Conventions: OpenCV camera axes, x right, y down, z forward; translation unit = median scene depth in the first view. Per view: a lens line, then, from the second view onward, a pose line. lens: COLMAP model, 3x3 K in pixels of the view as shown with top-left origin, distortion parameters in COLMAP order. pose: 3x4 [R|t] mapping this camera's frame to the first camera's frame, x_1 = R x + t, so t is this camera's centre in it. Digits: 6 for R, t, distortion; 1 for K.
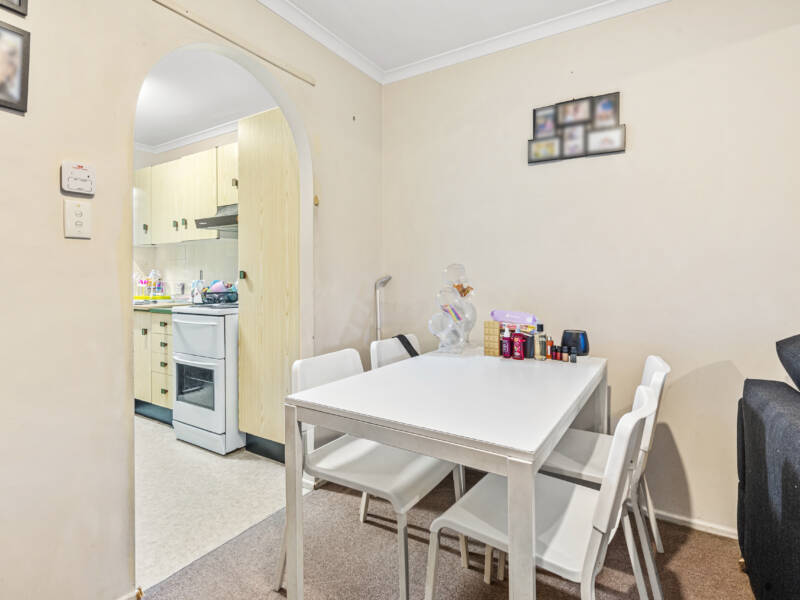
lens RADIAL K [[415.5, 0, 400.7], [0, 415.5, 288.6], [0, 0, 1]] dist [-0.001644, 0.000374]
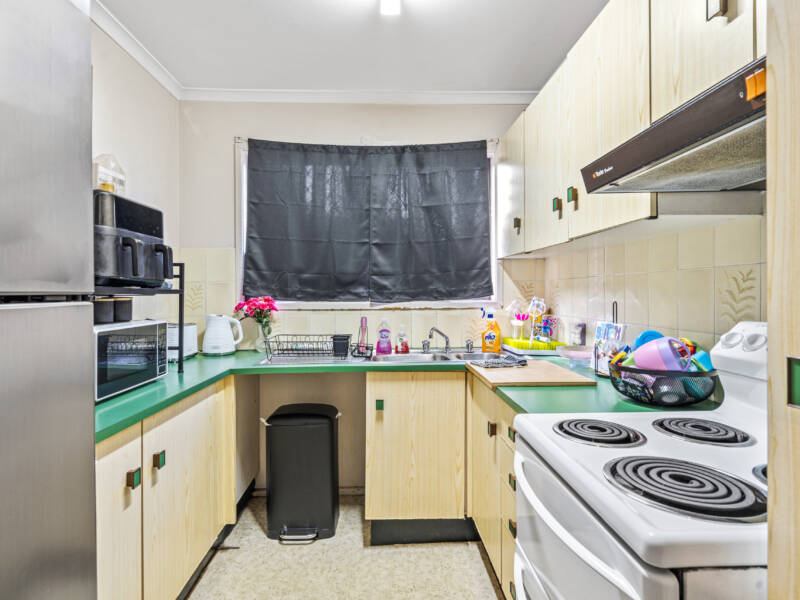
lens RADIAL K [[415.5, 0, 400.7], [0, 415.5, 288.6], [0, 0, 1]] dist [-0.001644, 0.000374]
pose [[0.563581, -0.008764, -0.826014, -0.259373], [-0.007605, 0.999846, -0.015796, -0.052434], [0.826026, 0.015184, 0.563428, 0.600095]]
